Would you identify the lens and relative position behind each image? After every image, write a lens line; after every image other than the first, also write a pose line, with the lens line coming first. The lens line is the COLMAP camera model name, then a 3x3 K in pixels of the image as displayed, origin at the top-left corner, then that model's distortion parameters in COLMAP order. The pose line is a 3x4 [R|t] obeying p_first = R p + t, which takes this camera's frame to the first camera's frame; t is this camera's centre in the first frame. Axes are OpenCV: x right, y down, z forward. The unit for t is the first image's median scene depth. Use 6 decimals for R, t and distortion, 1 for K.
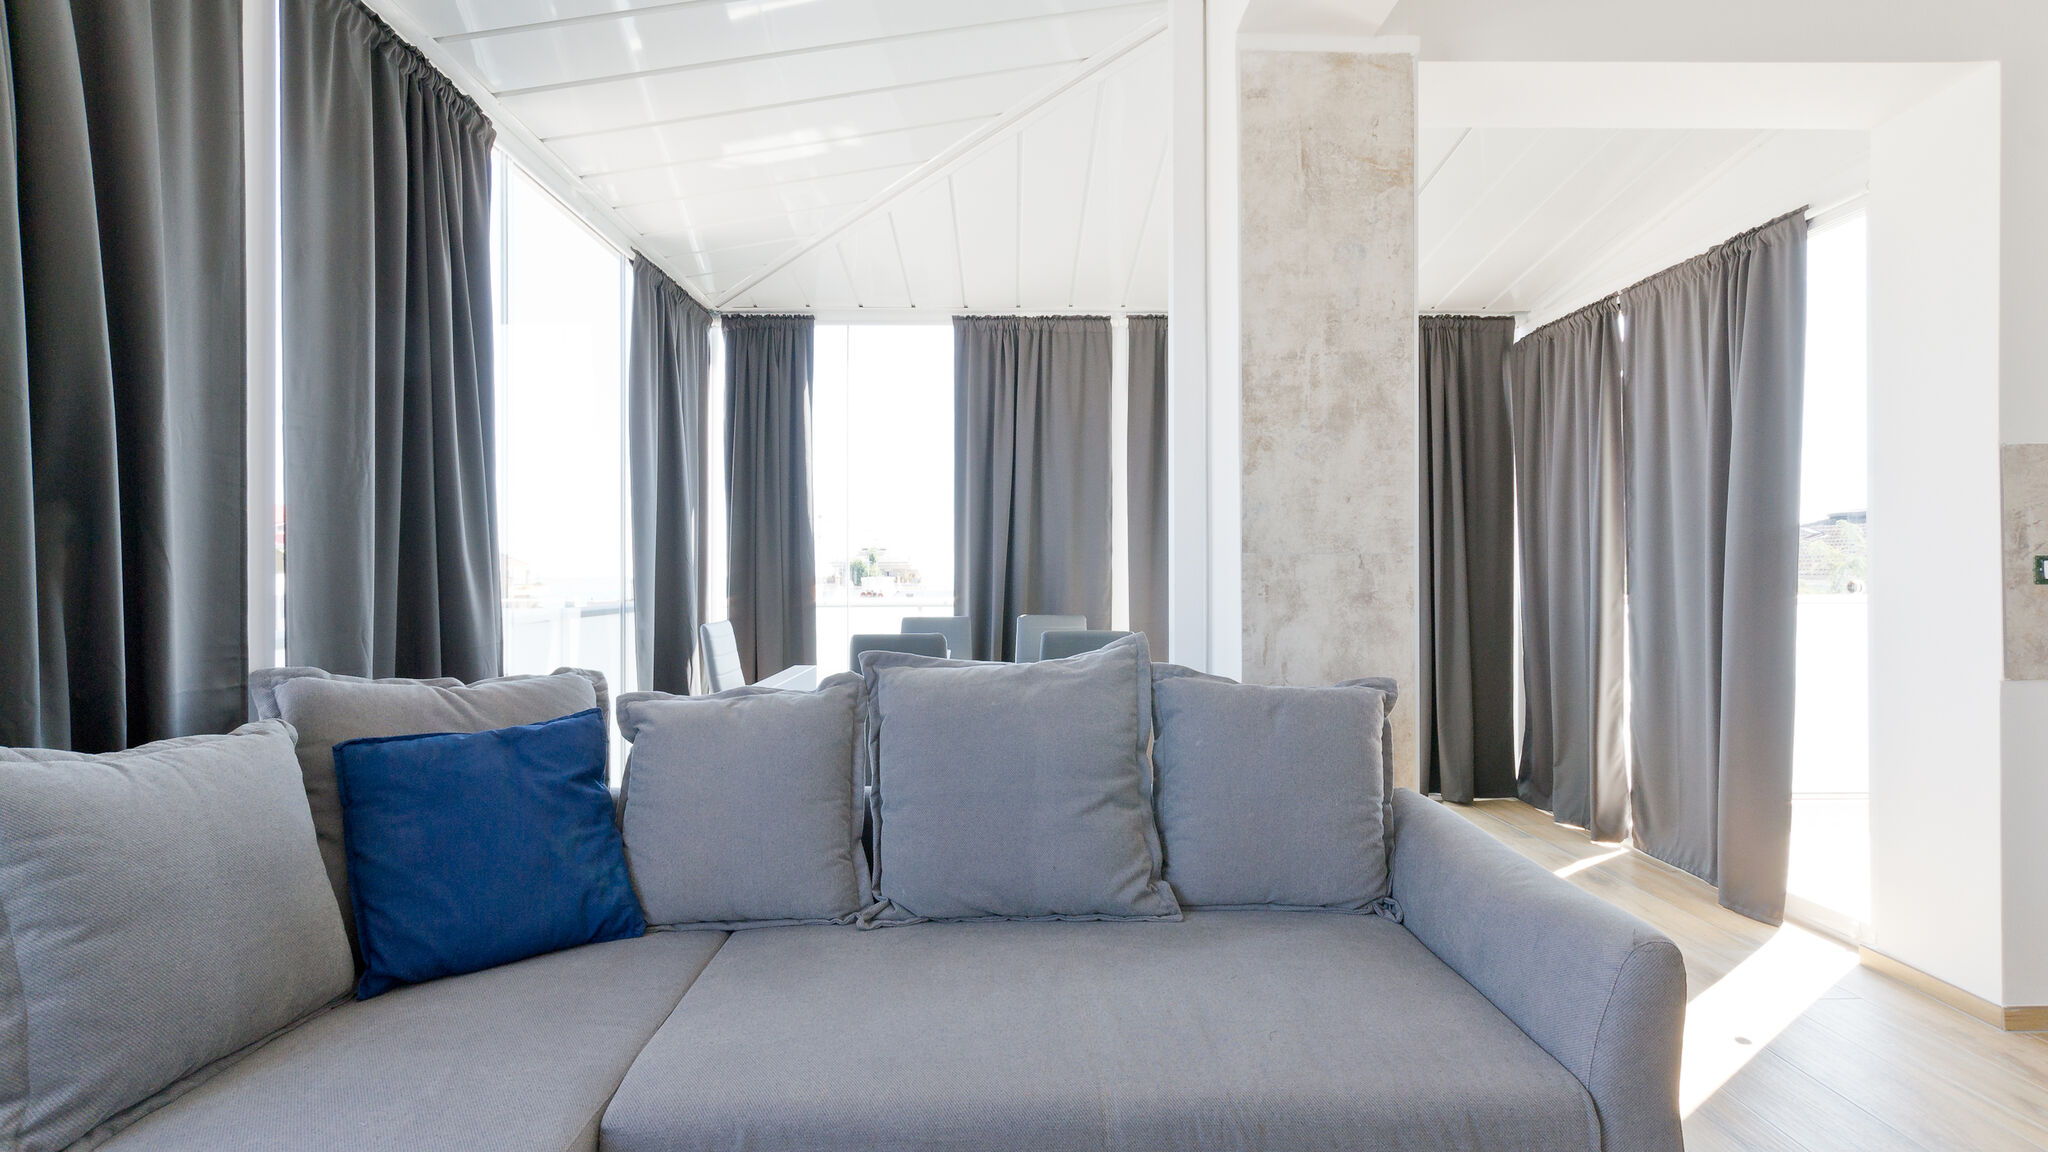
lens RADIAL K [[922.1, 0, 1024.6], [0, 922.1, 569.1], [0, 0, 1]] dist [0.000295, 0.003855]
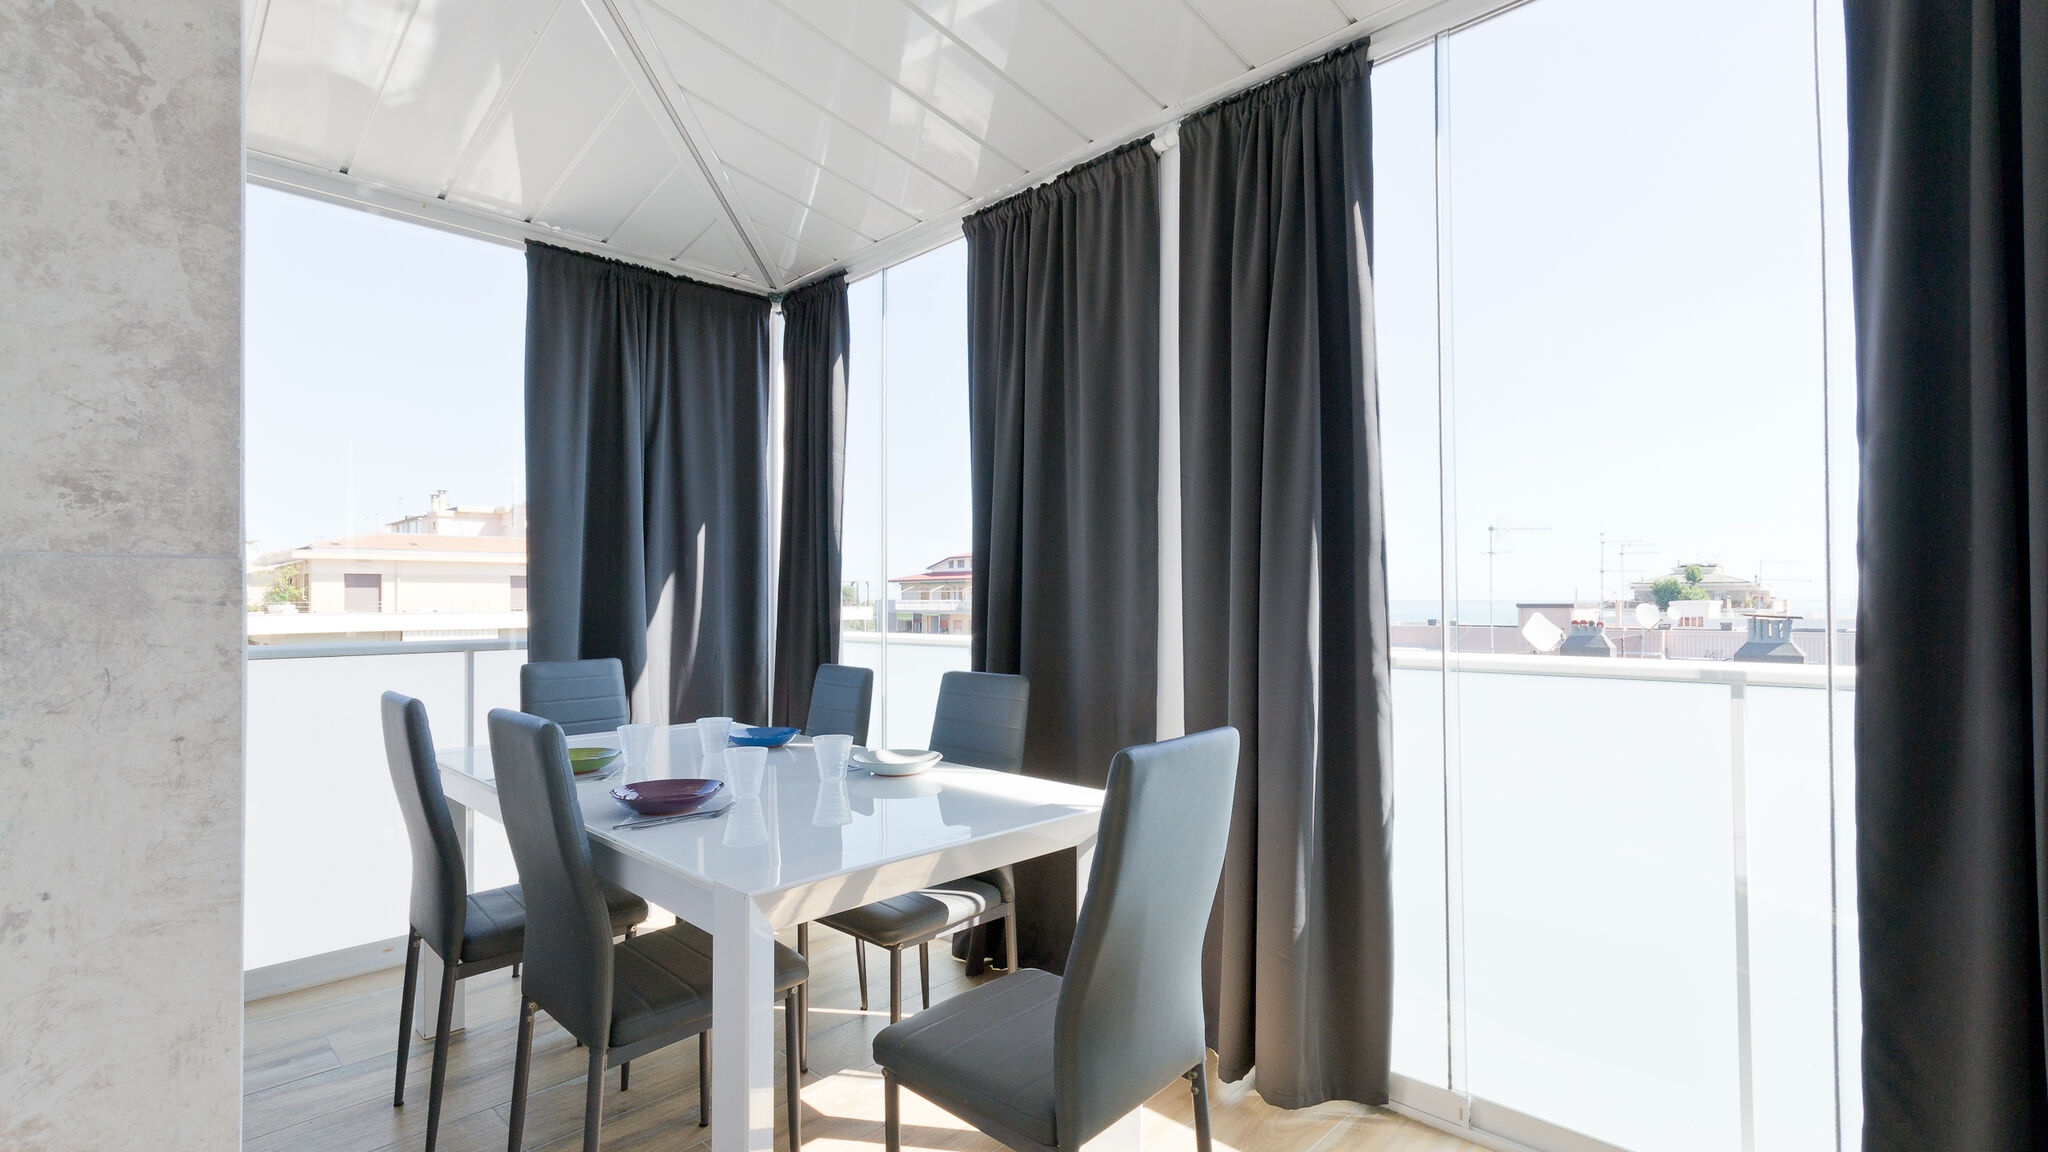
lens RADIAL K [[937.3, 0, 1029.6], [0, 937.3, 584.4], [0, 0, 1]] dist [0.000491, 0.000320]
pose [[0.696839, -0.013652, -0.717097, 0.911022], [0.007552, 0.999903, -0.011698, 0.000184], [0.717187, 0.002736, 0.696875, 1.160058]]
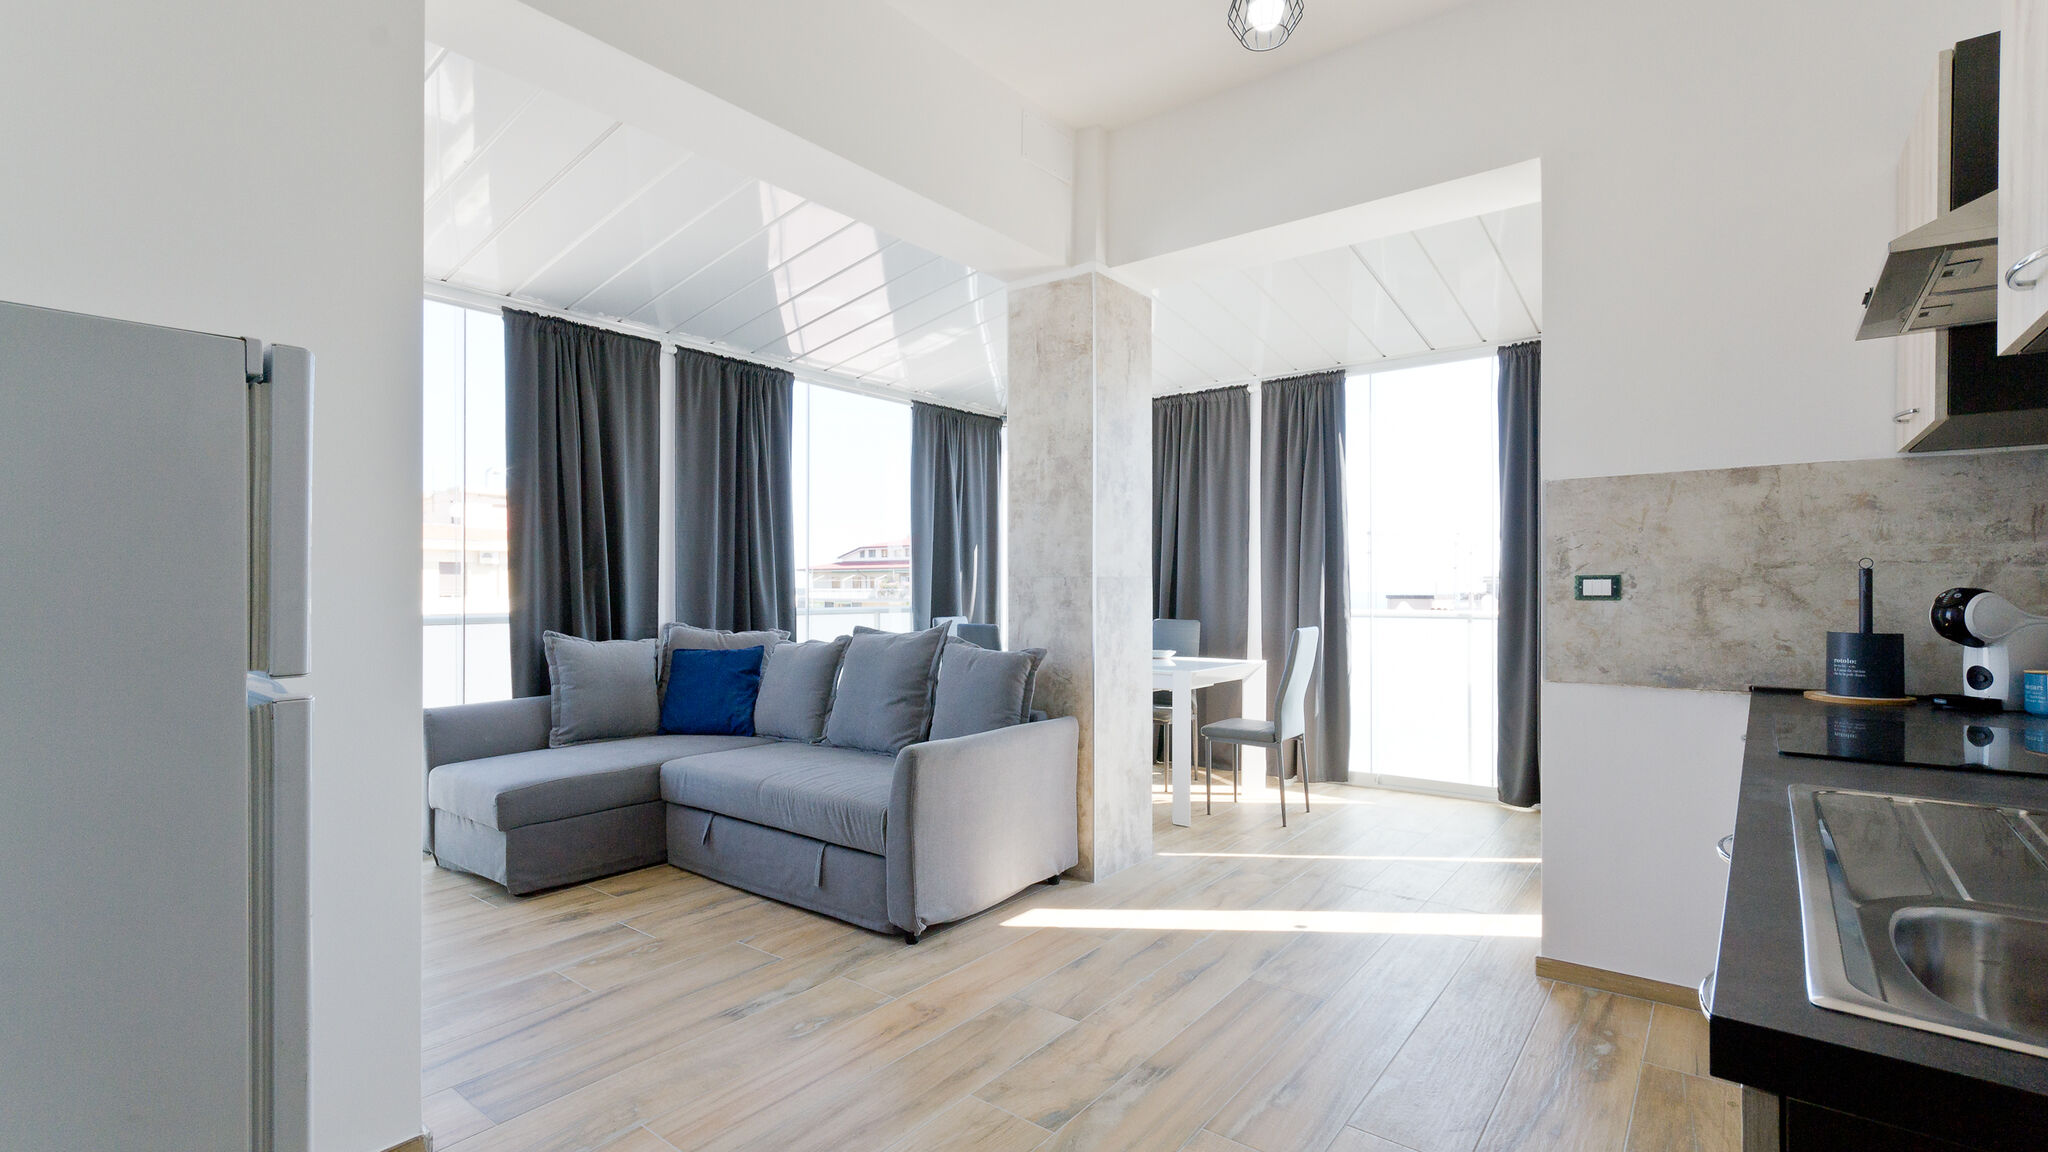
lens RADIAL K [[937.3, 0, 1029.6], [0, 937.3, 584.4], [0, 0, 1]] dist [0.000491, 0.000320]
pose [[0.771812, 0.000505, -0.635851, 1.399736], [-0.001265, 0.999999, -0.000741, -0.001641], [0.635850, 0.001376, 0.771812, -0.355909]]
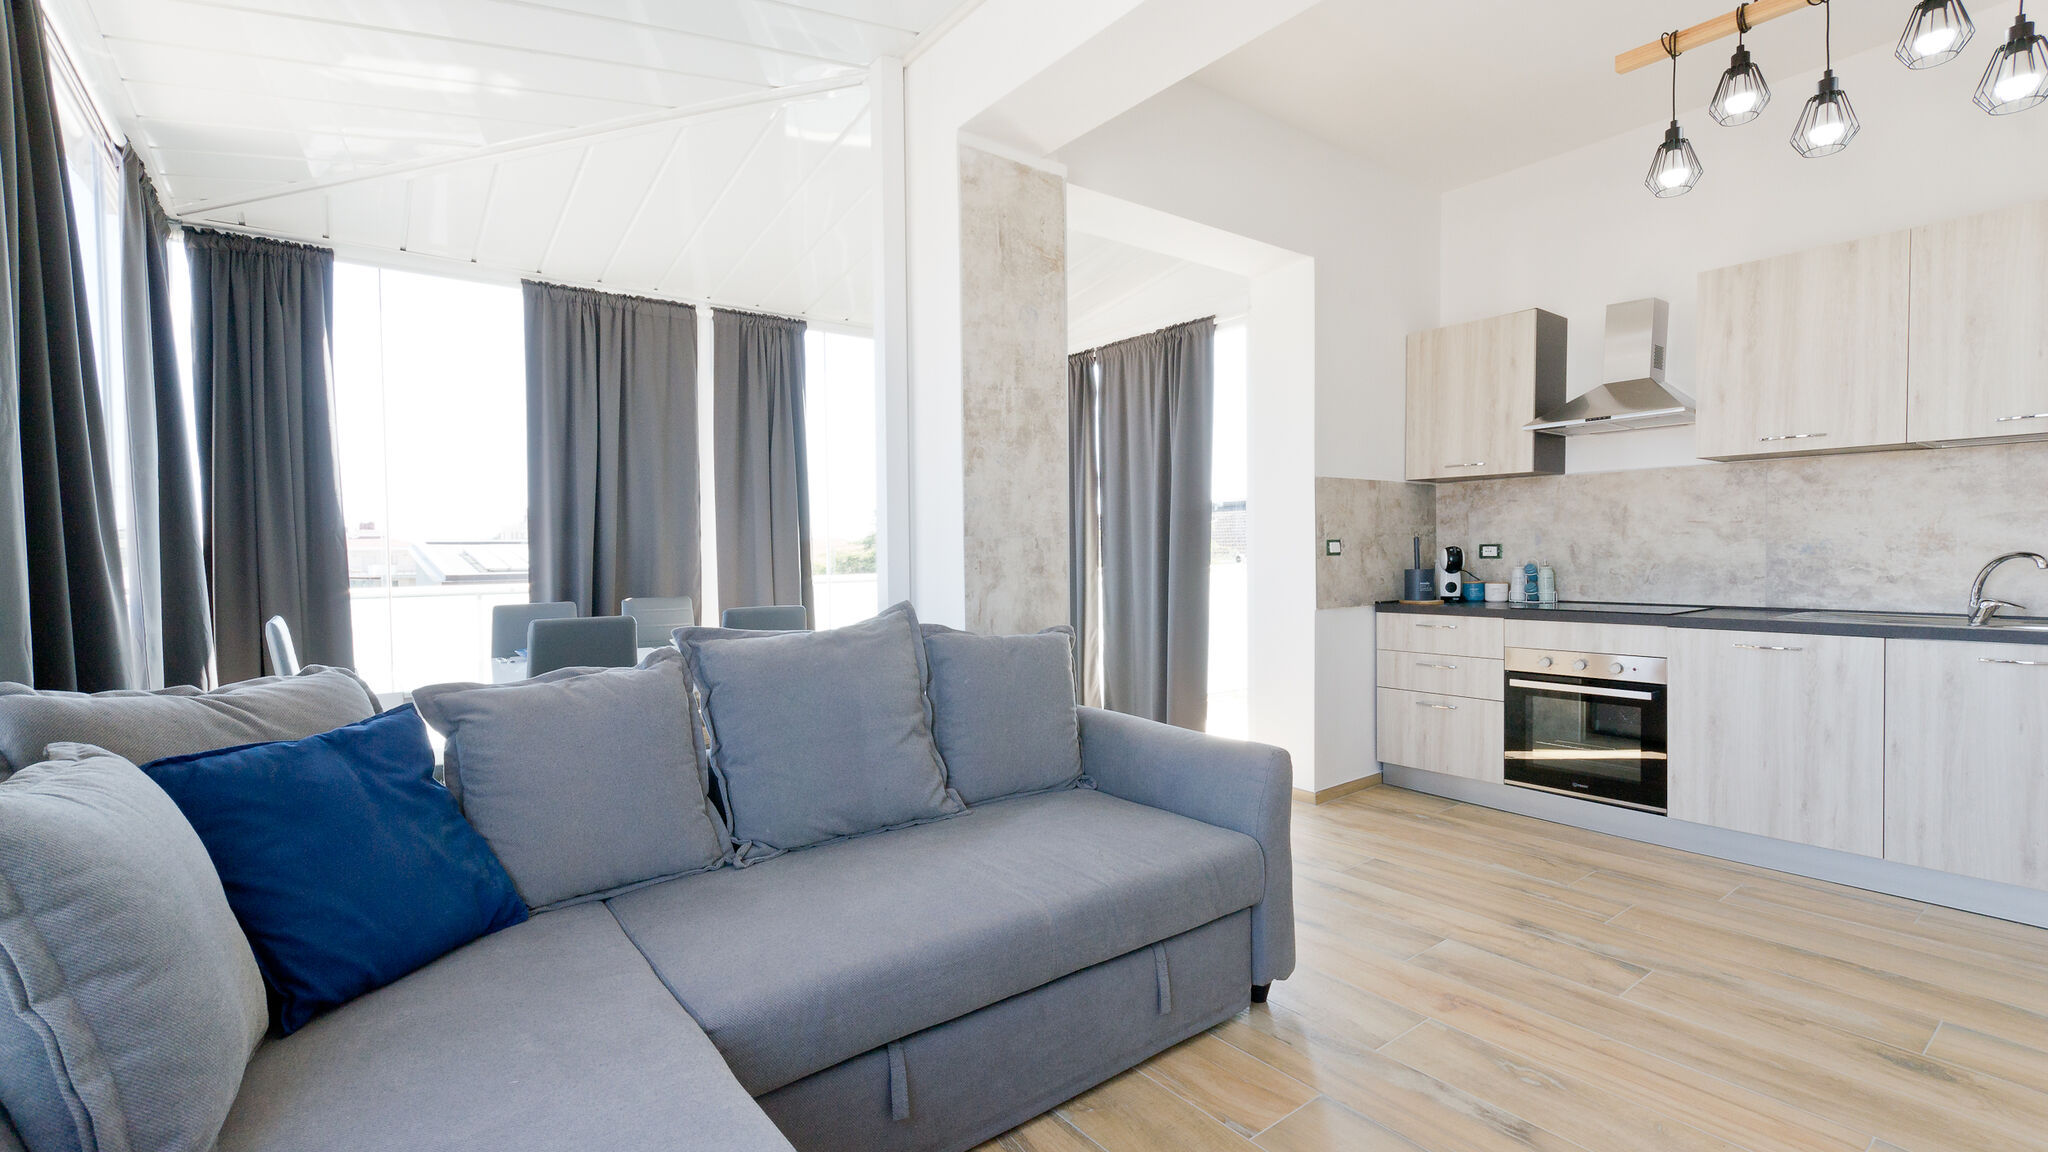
lens RADIAL K [[913.6, 0, 1024.0], [0, 913.6, 576.0], [0, 0, 1]] dist [0.002949, 0.001632]
pose [[0.807360, -0.021923, 0.589652, -0.452426], [0.007538, 0.999611, 0.026844, 0.004082], [-0.590011, -0.017228, 0.807211, -0.085095]]
